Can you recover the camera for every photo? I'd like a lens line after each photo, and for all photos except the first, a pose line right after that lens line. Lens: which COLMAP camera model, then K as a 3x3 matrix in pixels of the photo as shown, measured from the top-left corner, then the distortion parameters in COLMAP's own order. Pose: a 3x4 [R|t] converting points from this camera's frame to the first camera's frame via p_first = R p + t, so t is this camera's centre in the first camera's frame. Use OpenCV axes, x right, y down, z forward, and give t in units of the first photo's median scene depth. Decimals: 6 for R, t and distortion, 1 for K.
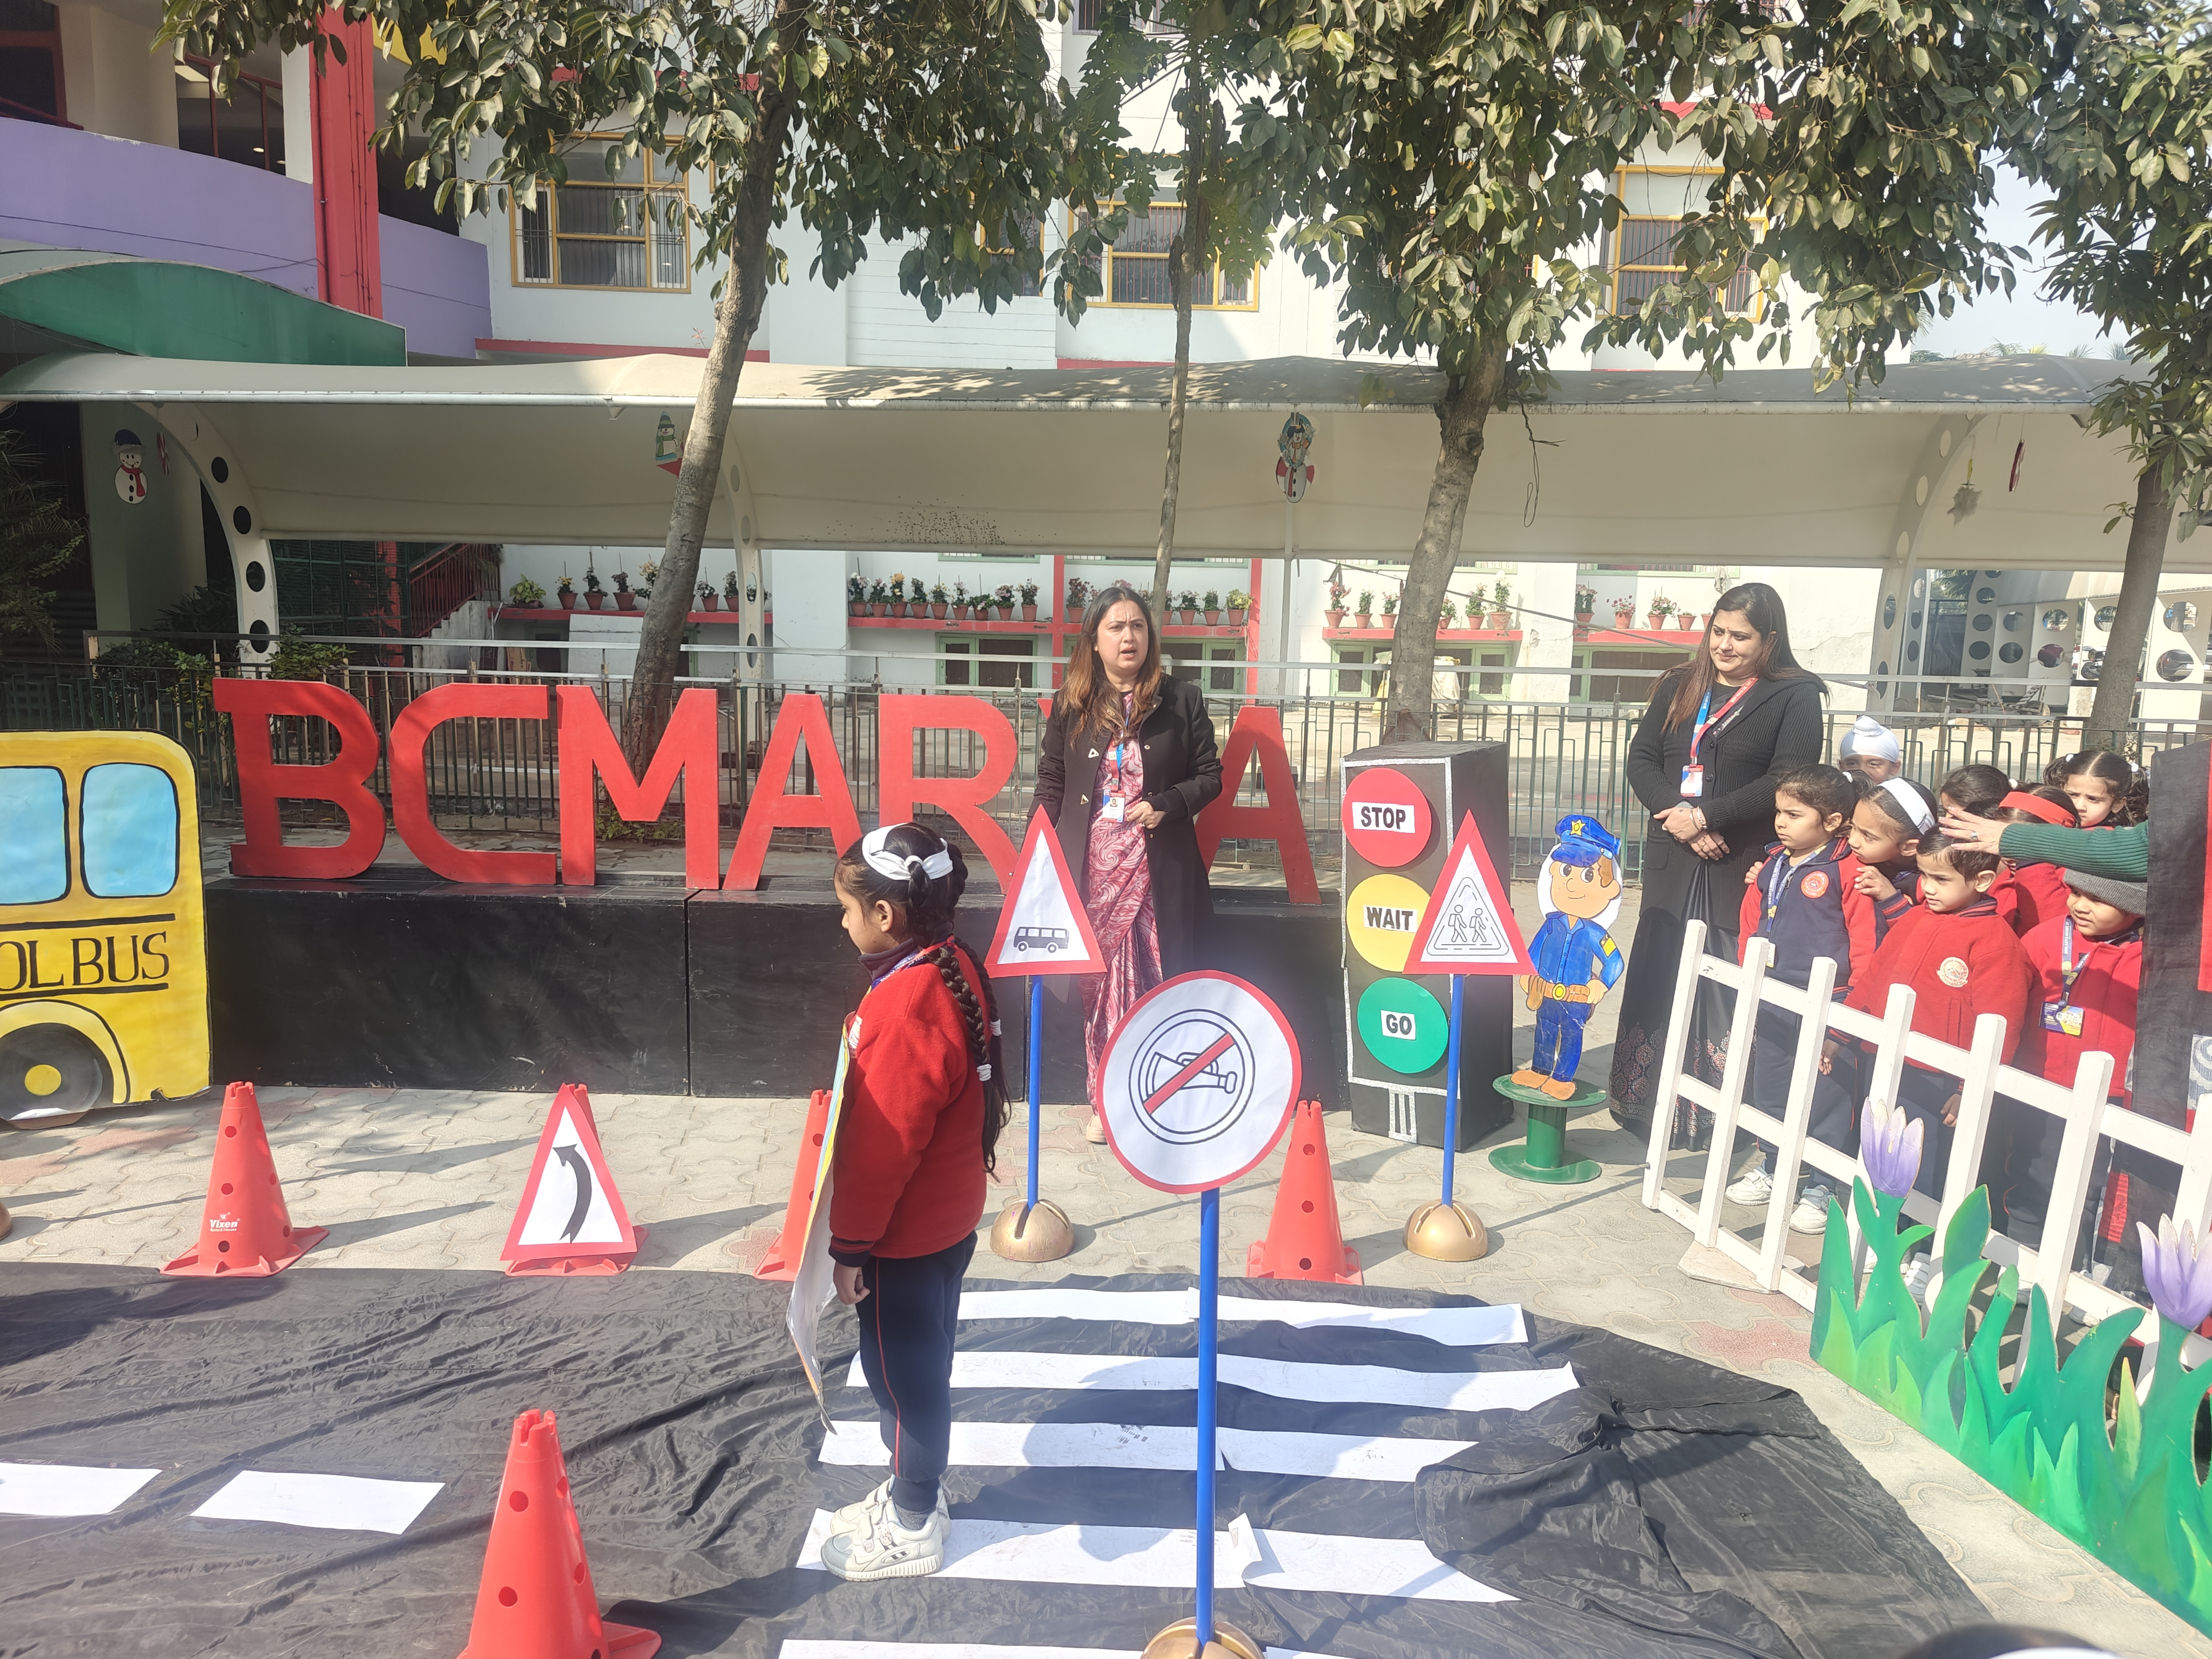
lens RADIAL K [[1560.4, 0, 1082.9], [0, 1560.4, 838.6], [0, 0, 1]] dist [0.028160, -0.029995]
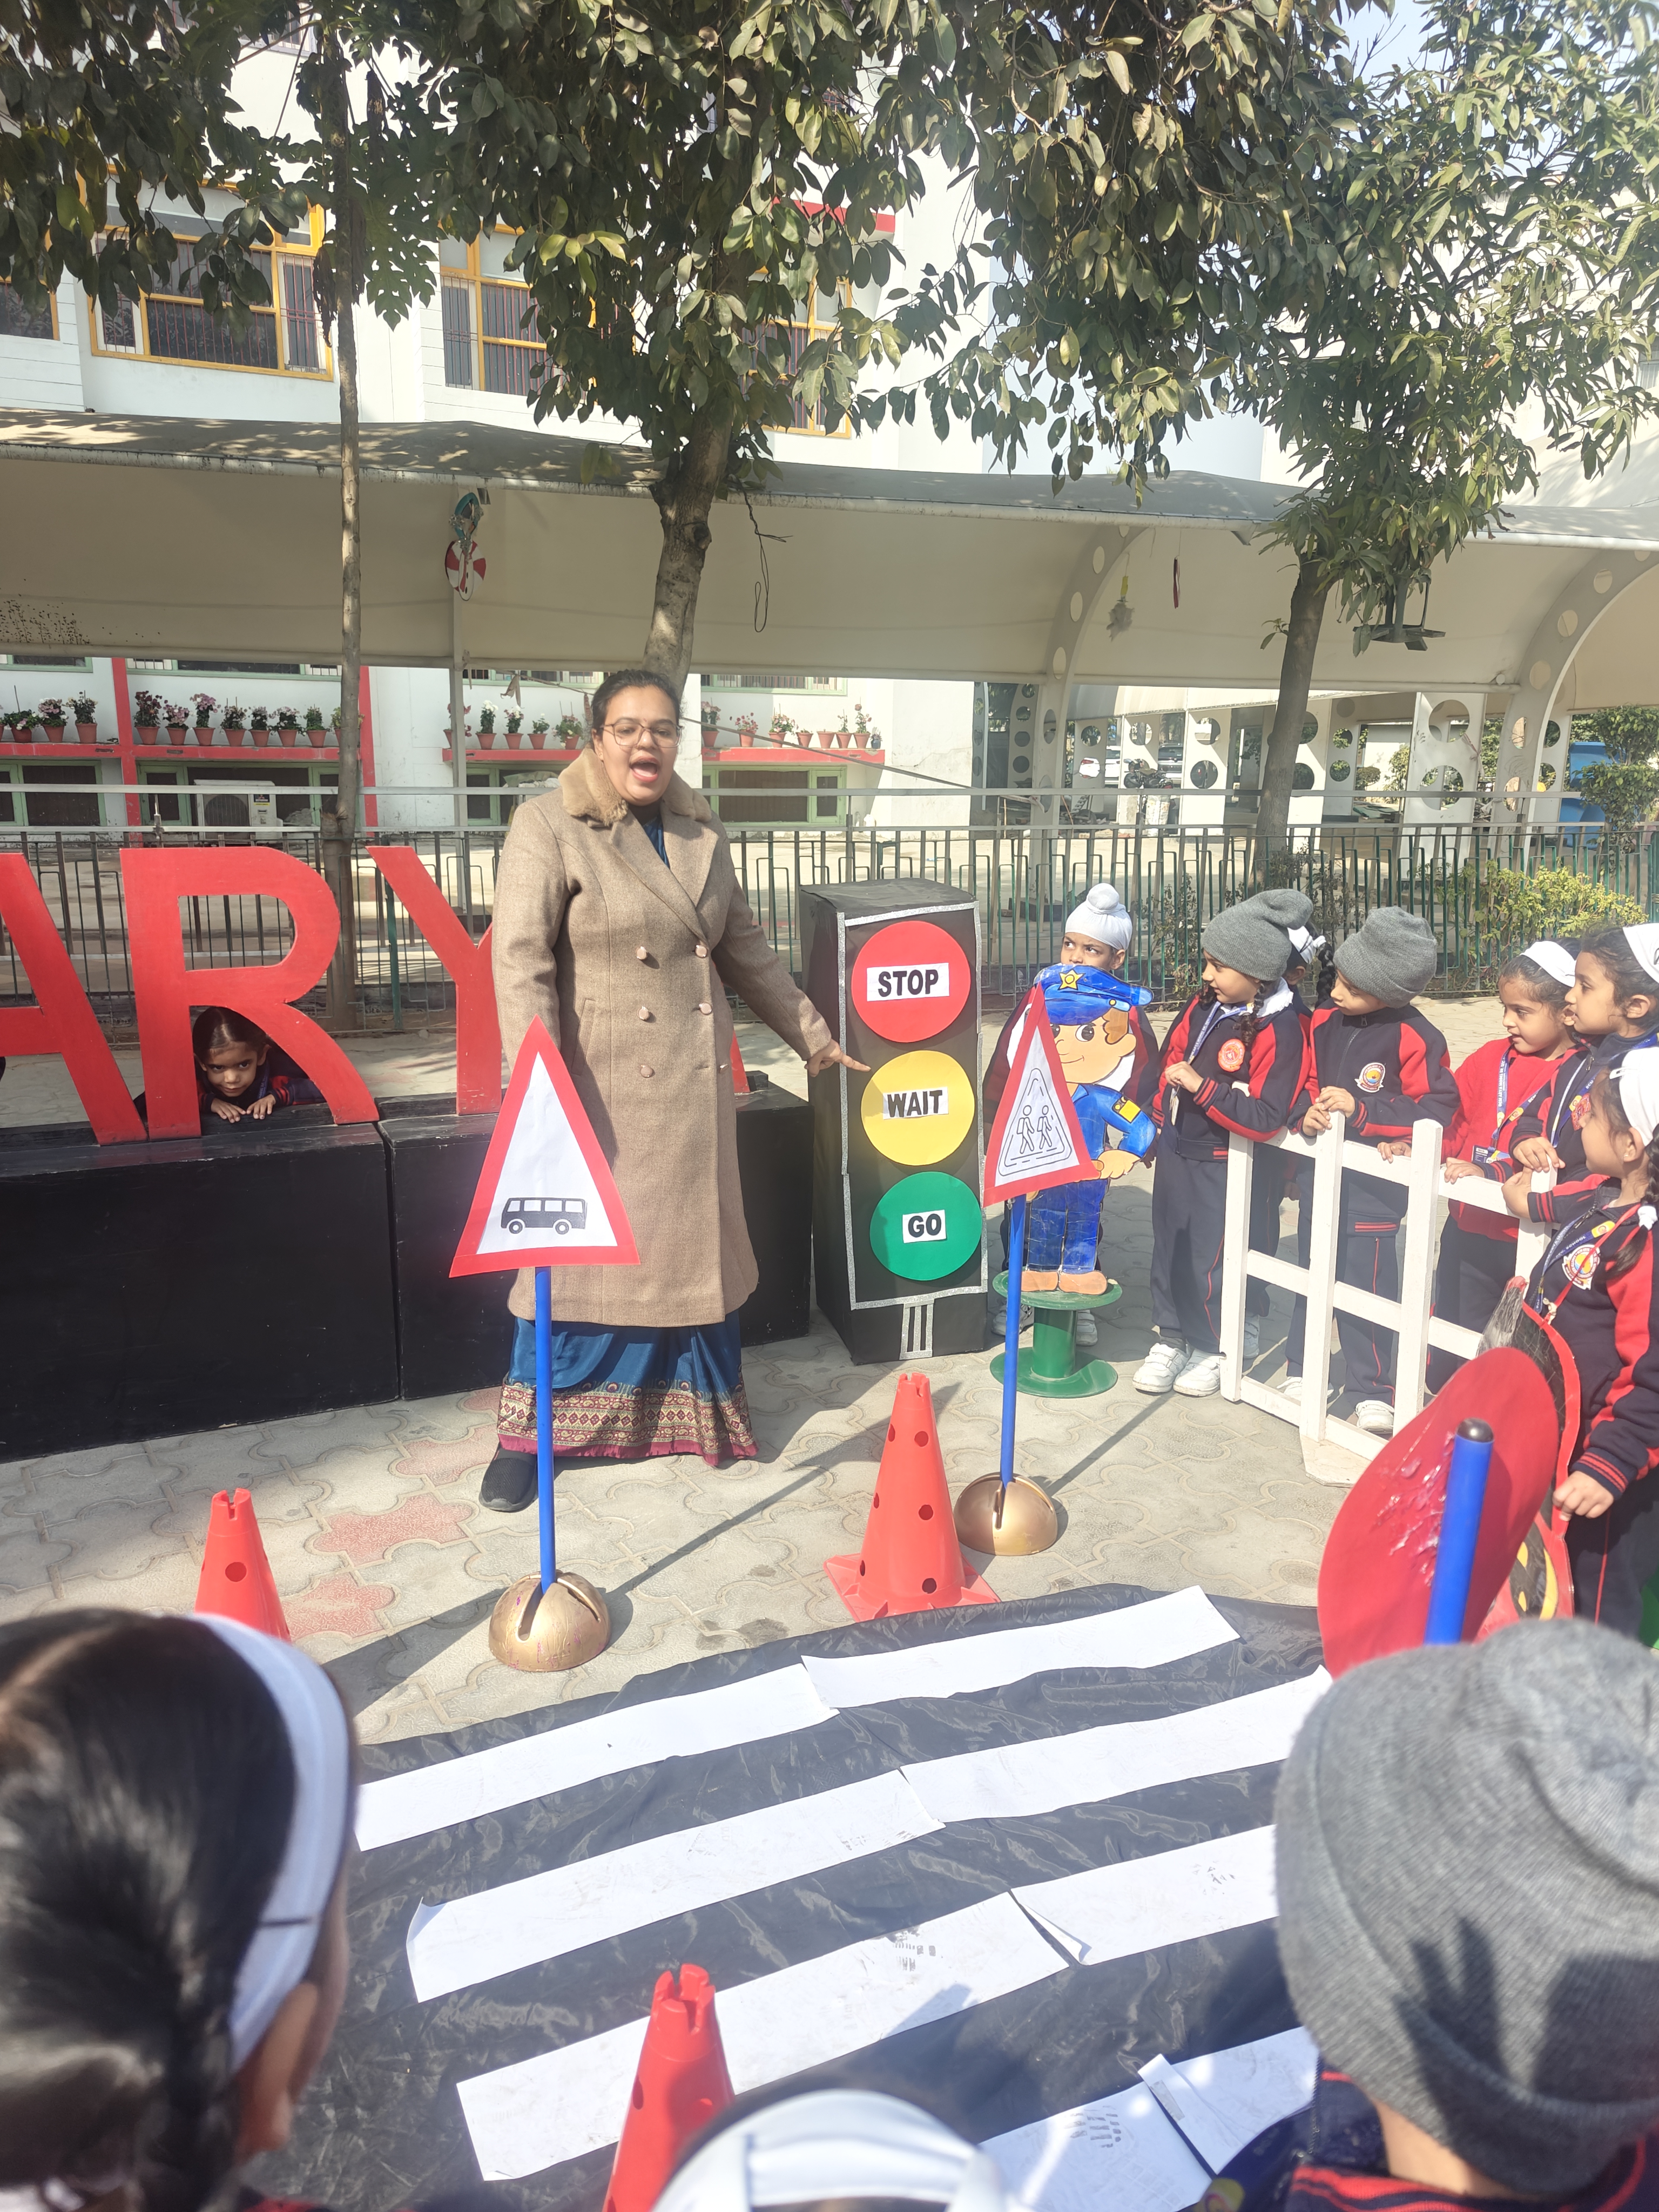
lens RADIAL K [[1560.4, 0, 834.6], [0, 1560.4, 1109.9], [0, 0, 1]] dist [0.028160, -0.029995]
pose [[0.908371, -0.105935, 0.404525, -0.073627], [0.067984, 0.991921, 0.107100, -0.017369], [-0.412603, -0.069785, 0.908234, 0.133169]]
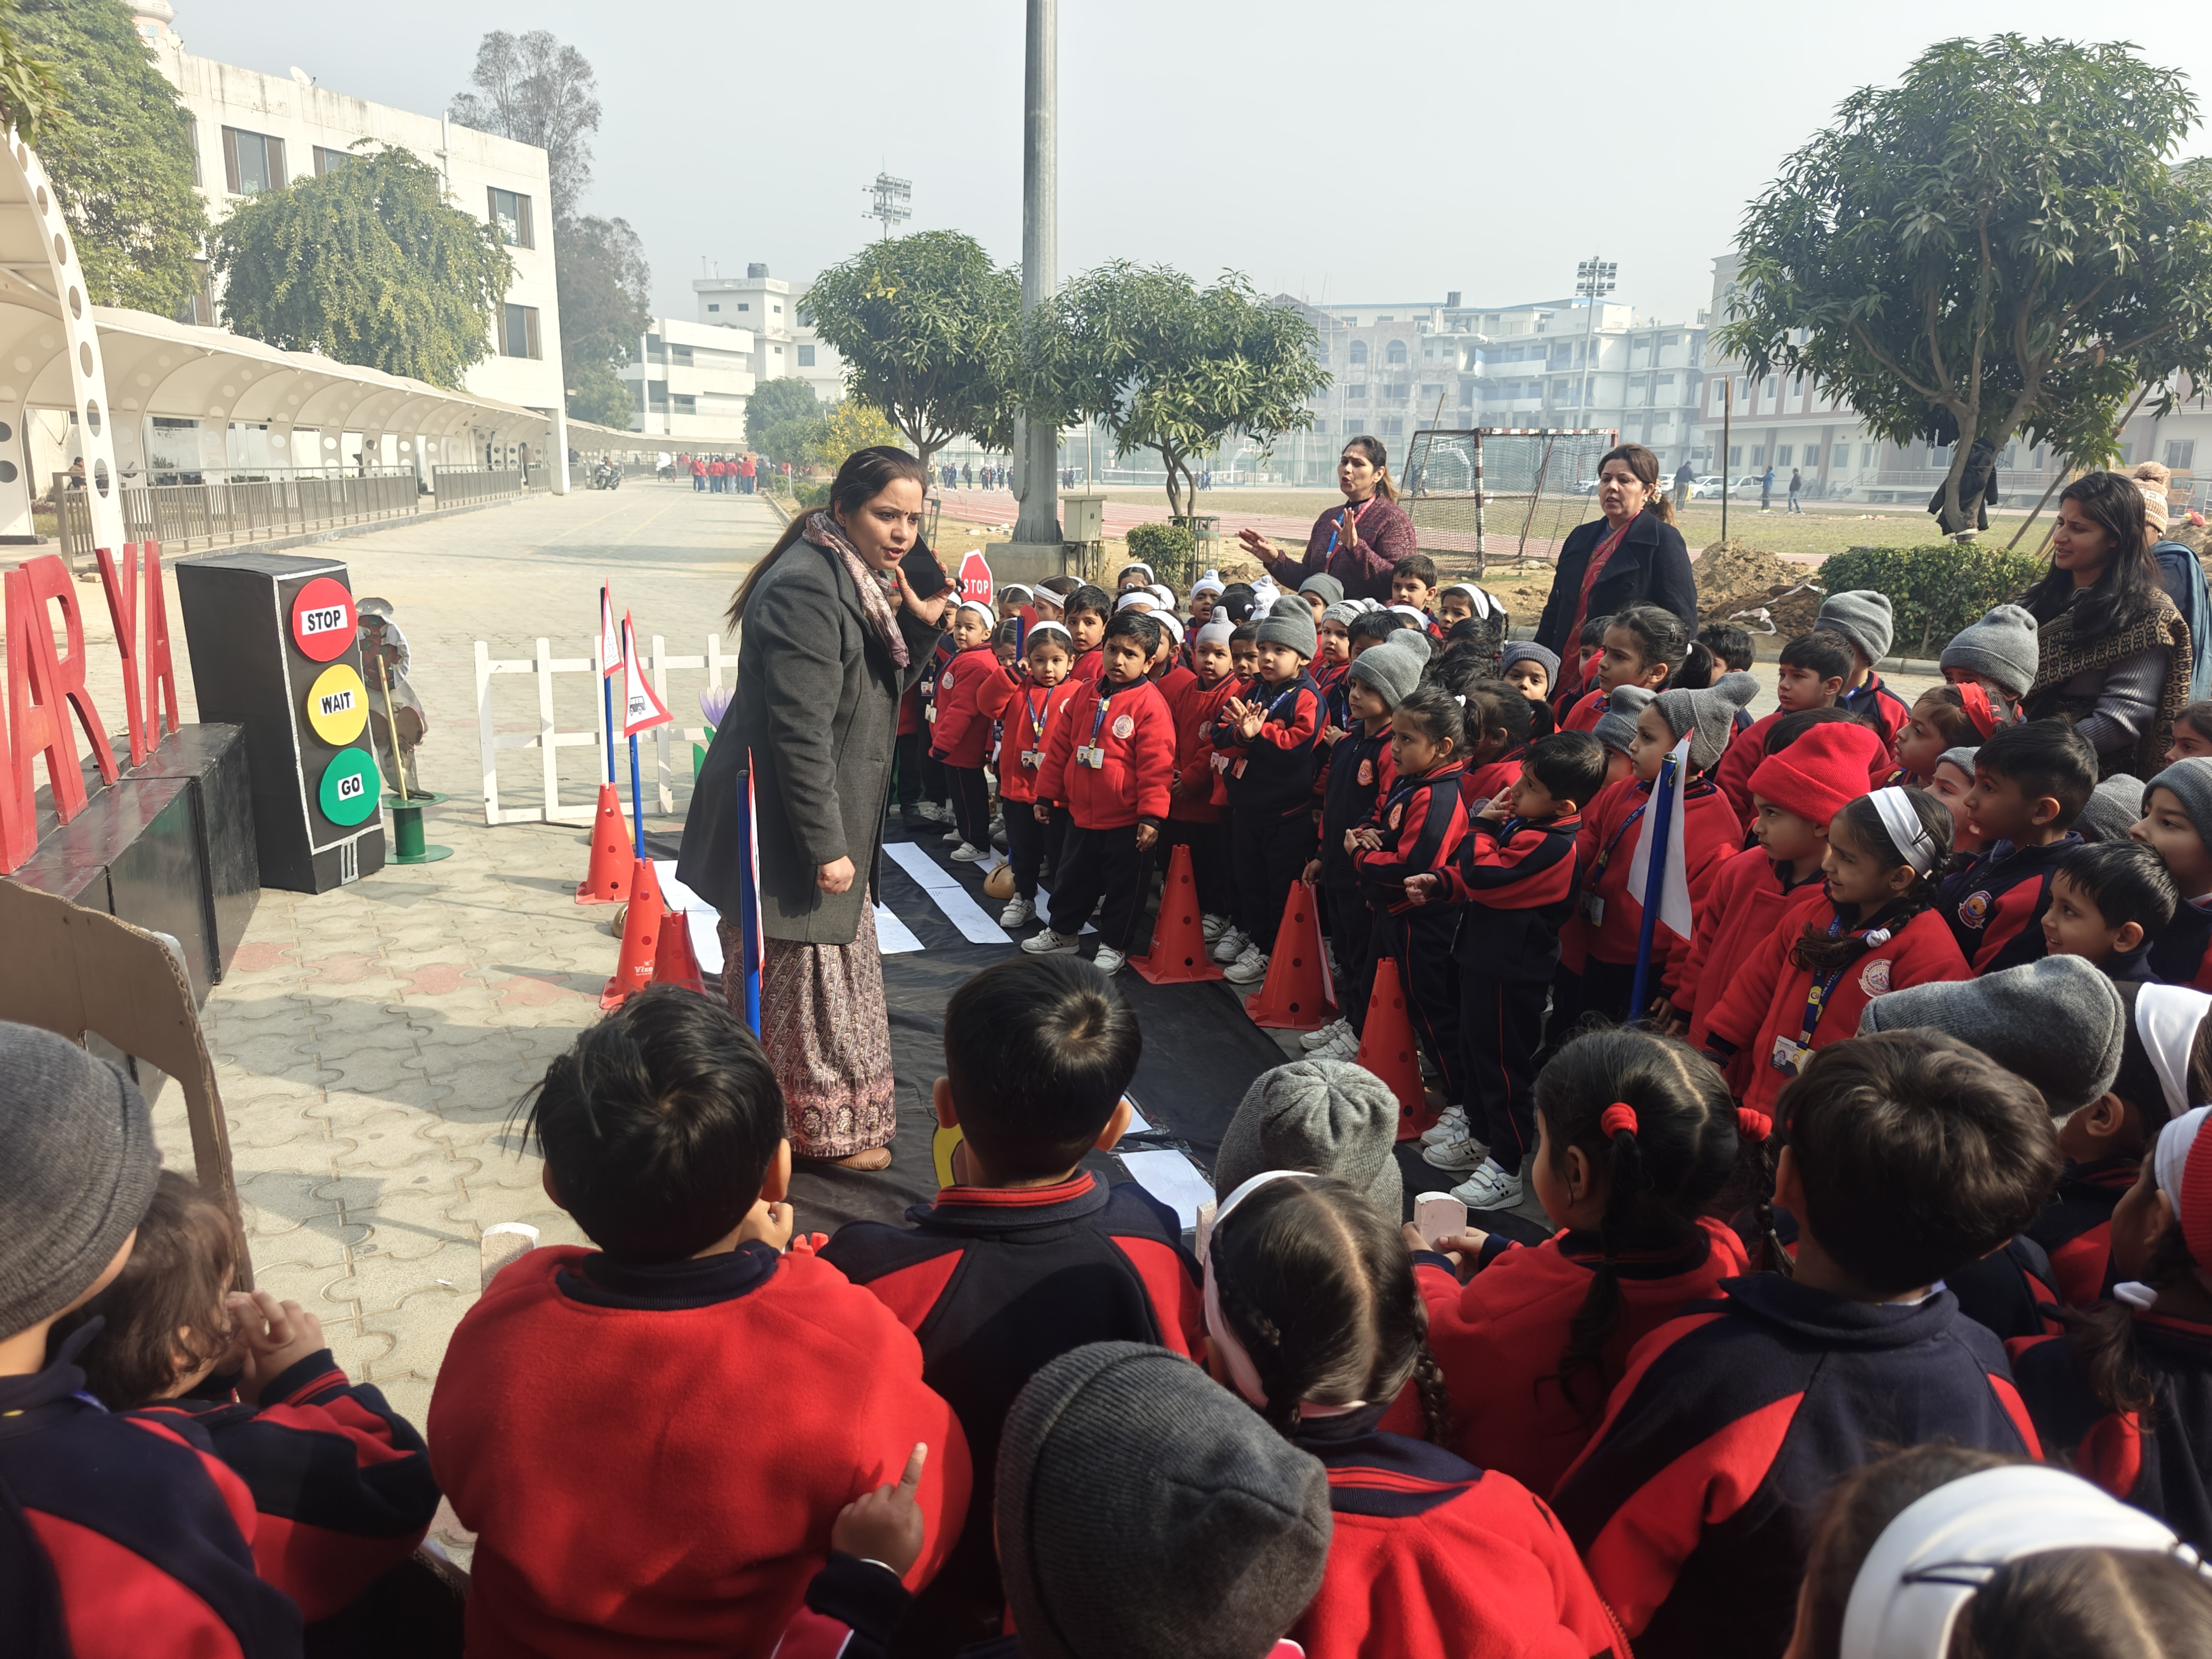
lens RADIAL K [[1560.4, 0, 1126.8], [0, 1560.4, 848.4], [0, 0, 1]] dist [0.028160, -0.029995]
pose [[-0.388854, -0.244406, 0.888290, -0.568615], [0.099449, 0.947401, 0.304205, -0.074756], [-0.915916, 0.206631, -0.344095, 0.432622]]
